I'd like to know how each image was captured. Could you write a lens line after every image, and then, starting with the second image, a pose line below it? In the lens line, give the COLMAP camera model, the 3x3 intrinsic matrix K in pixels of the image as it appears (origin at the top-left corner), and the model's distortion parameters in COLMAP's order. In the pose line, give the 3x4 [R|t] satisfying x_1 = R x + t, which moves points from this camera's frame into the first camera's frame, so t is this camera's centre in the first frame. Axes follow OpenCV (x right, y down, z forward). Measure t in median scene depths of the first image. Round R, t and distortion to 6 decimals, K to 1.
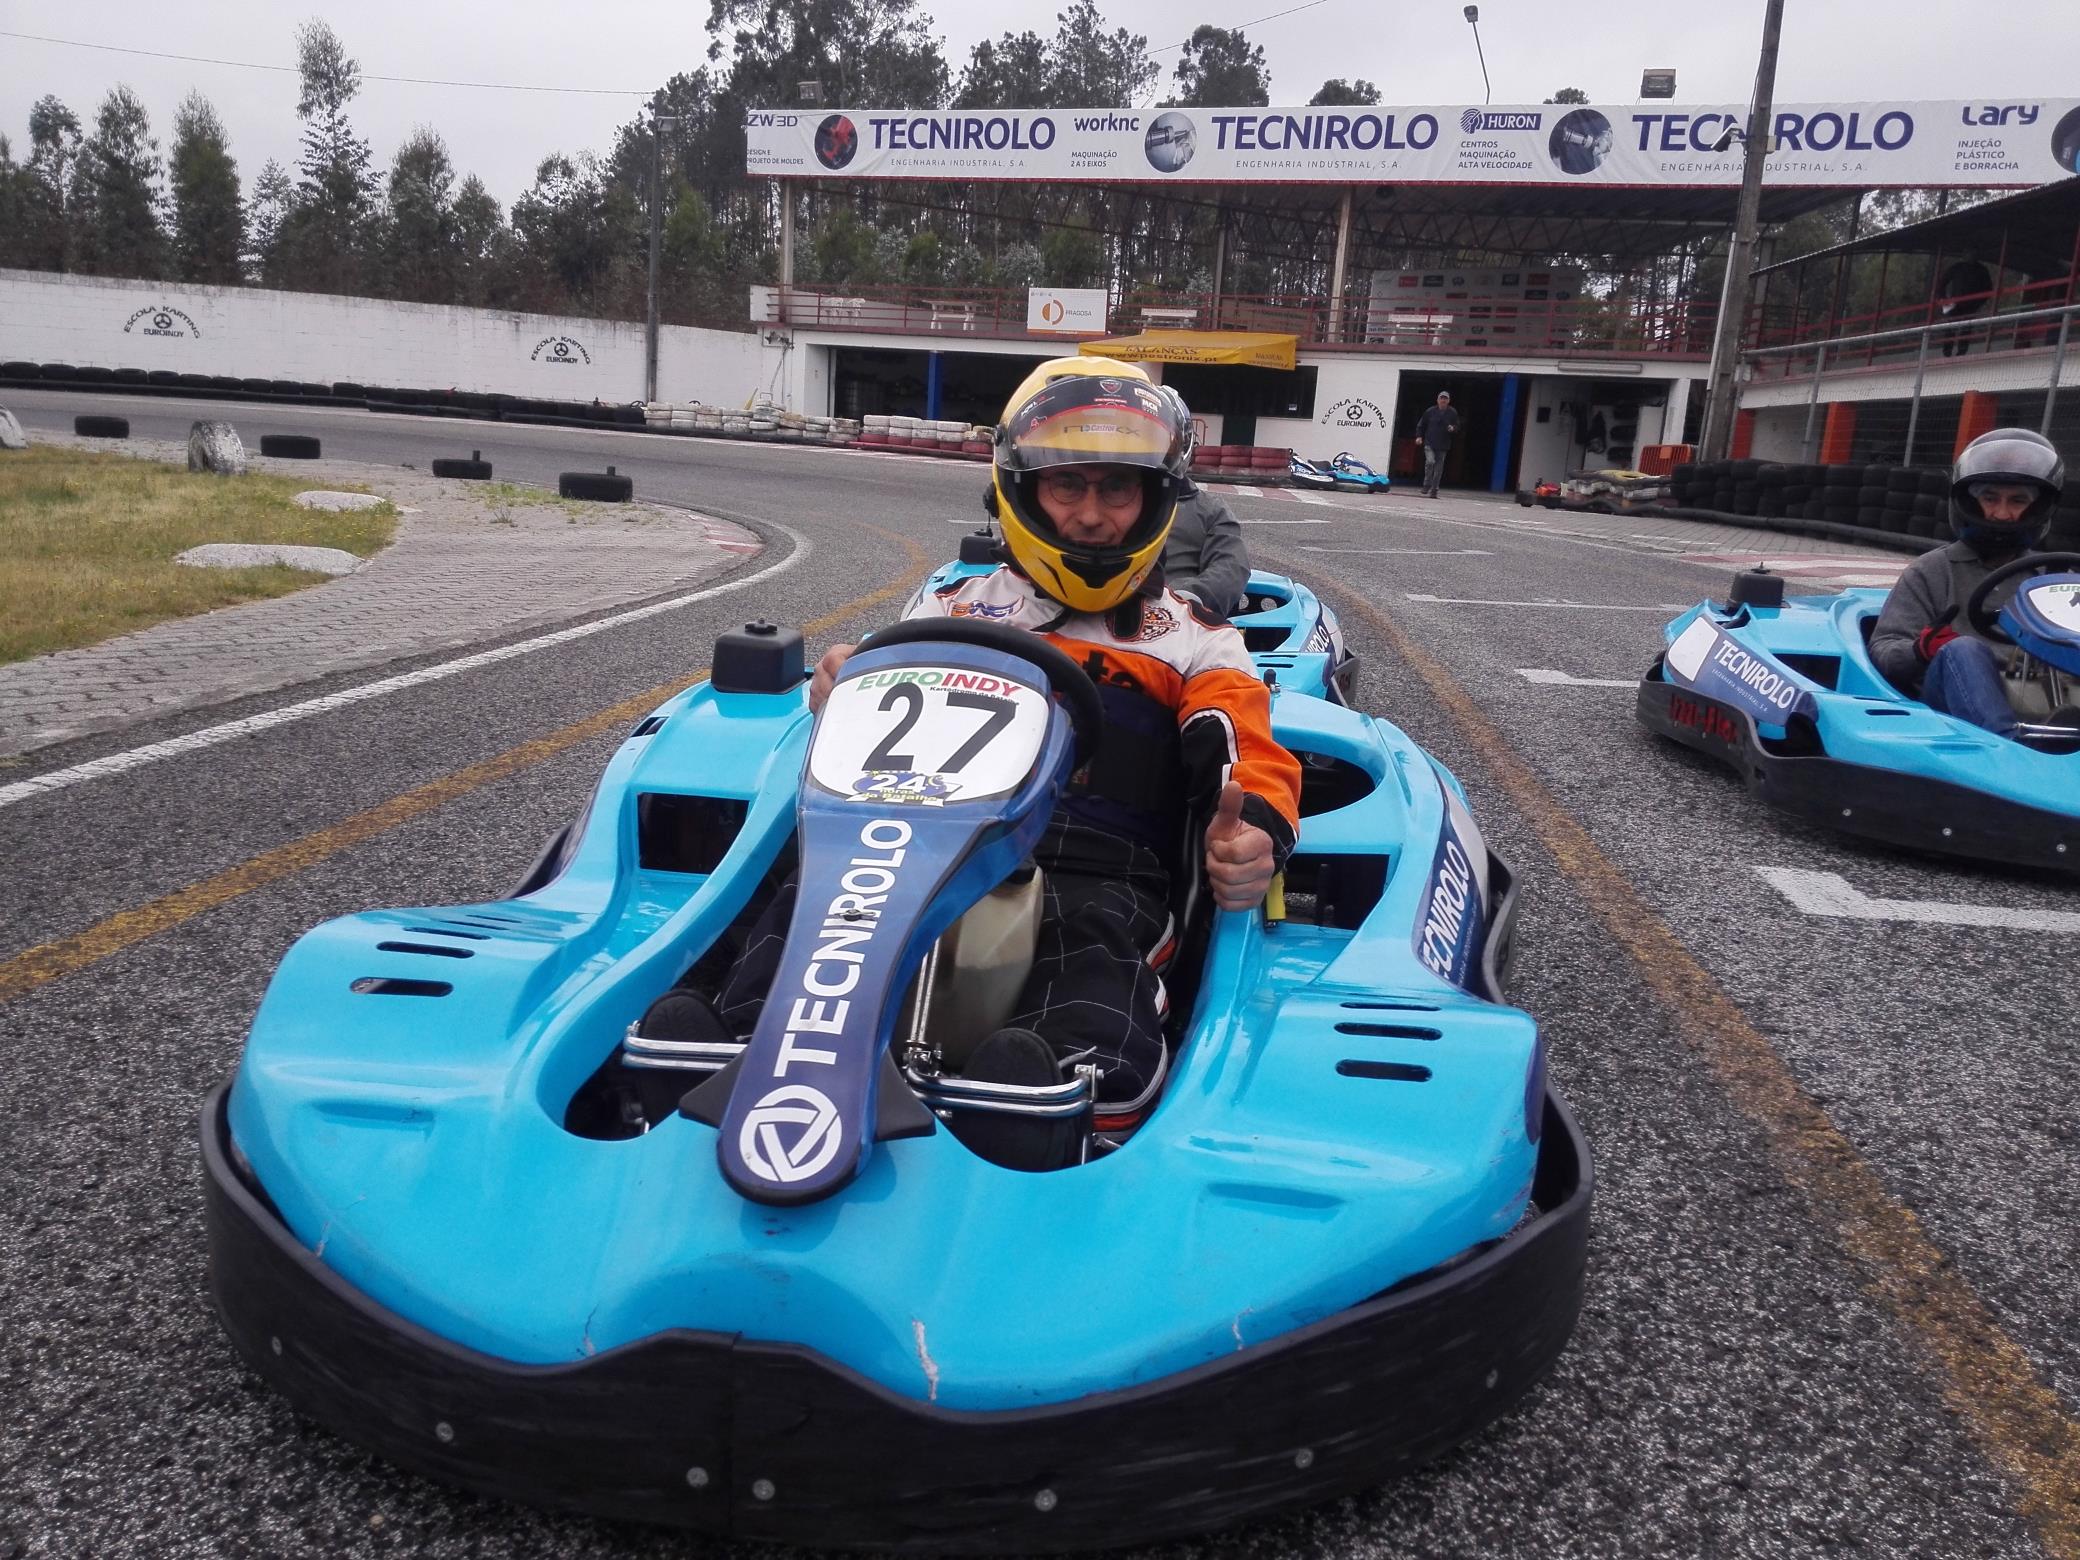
lens RADIAL K [[1680.7, 0, 1022.7], [0, 1680.7, 791.4], [0, 0, 1]] dist [0.132800, -0.204243]
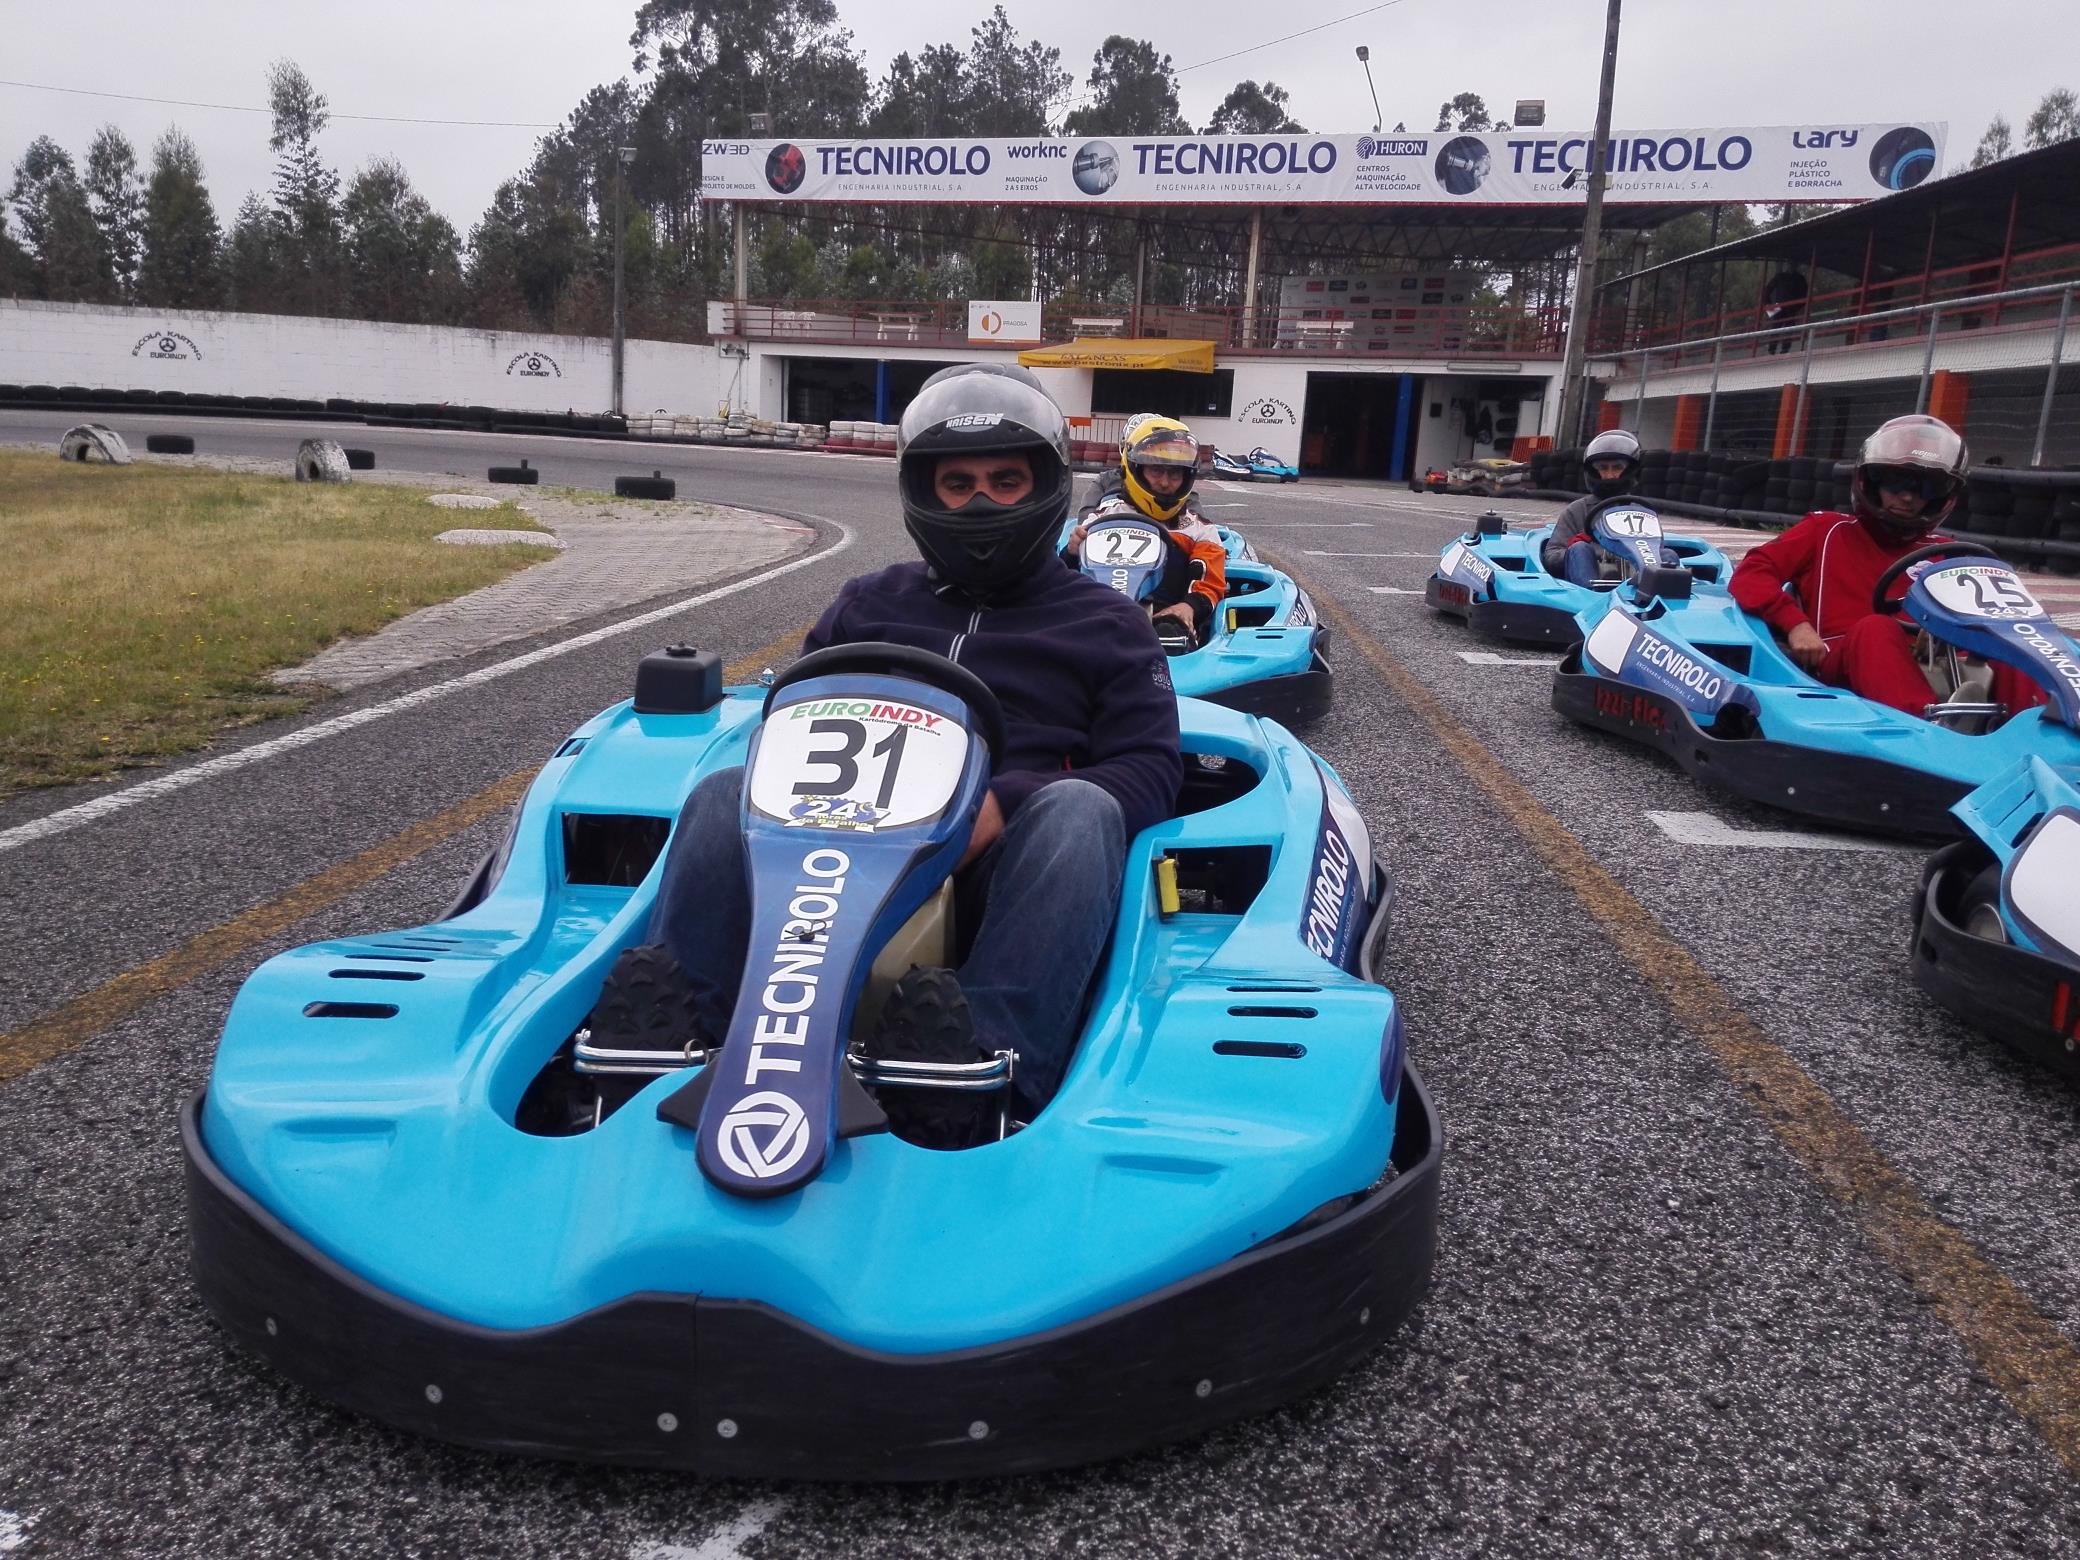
lens RADIAL K [[1680.7, 0, 1022.2], [0, 1680.7, 774.1], [0, 0, 1]] dist [0.132800, -0.204243]
pose [[0.998780, -0.026711, 0.041532, -0.016487], [0.027079, 0.999599, -0.008332, 0.017324], [-0.041293, 0.009447, 0.999102, -0.089820]]
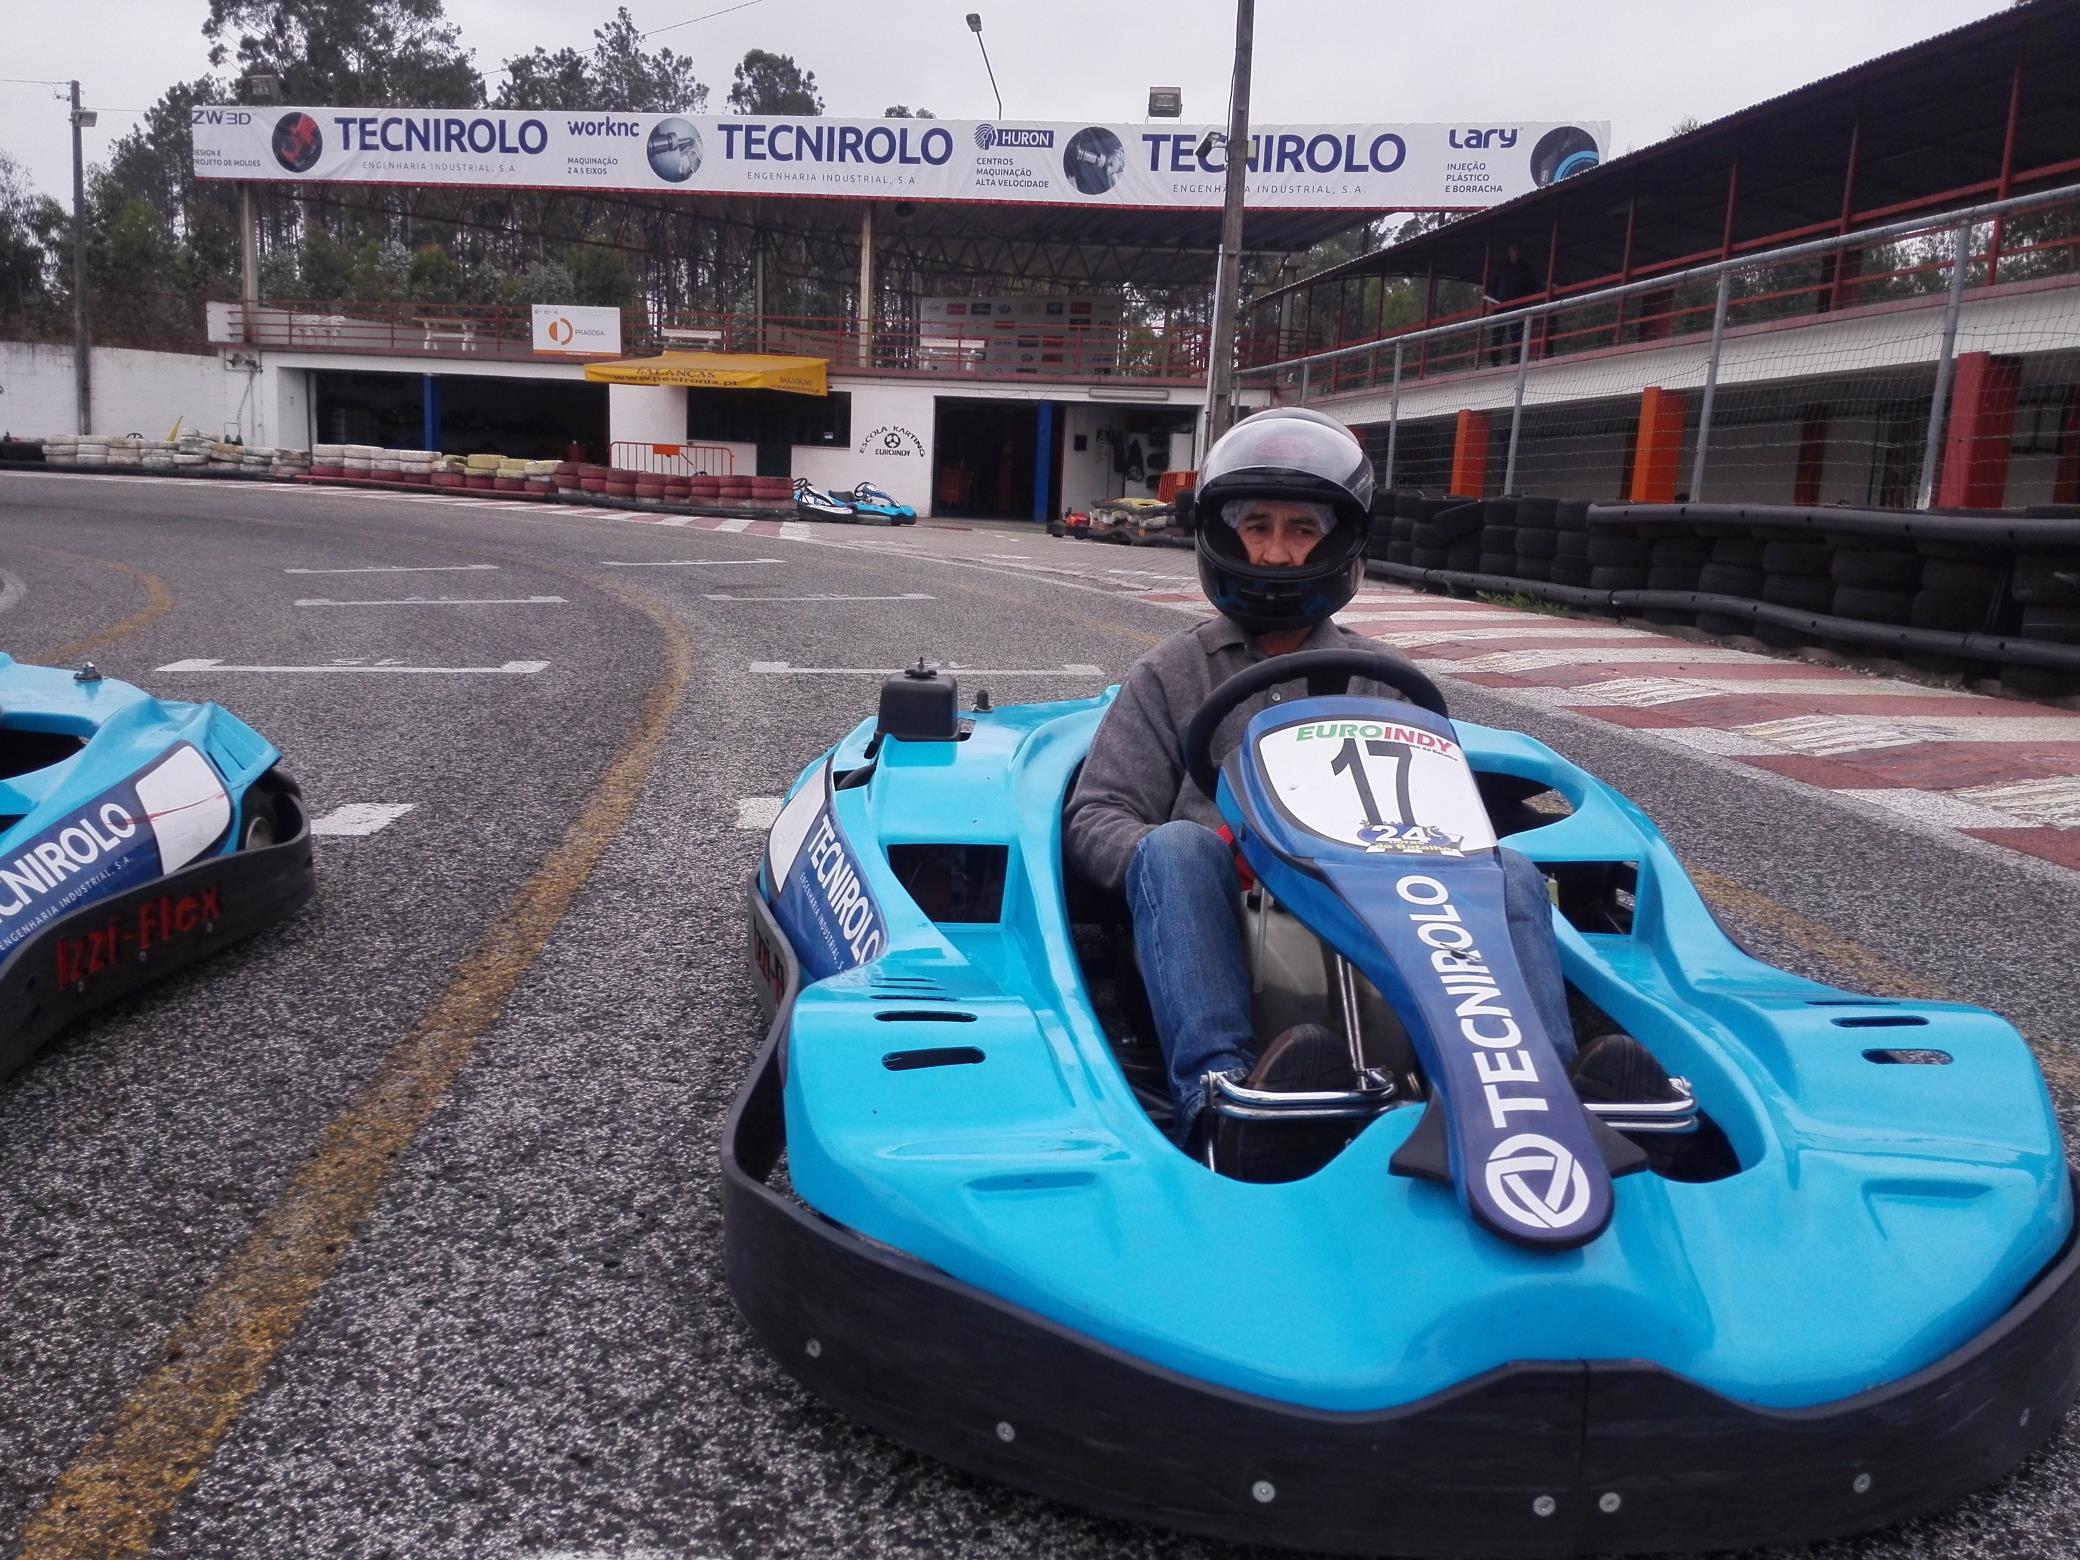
lens RADIAL K [[1680.7, 0, 1017.6], [0, 1680.7, 813.9], [0, 0, 1]] dist [0.132800, -0.204243]
pose [[0.974014, -0.062781, 0.217611, 0.043479], [0.063985, 0.997950, 0.001517, -0.010521], [-0.217260, 0.012446, 0.976034, 0.058423]]
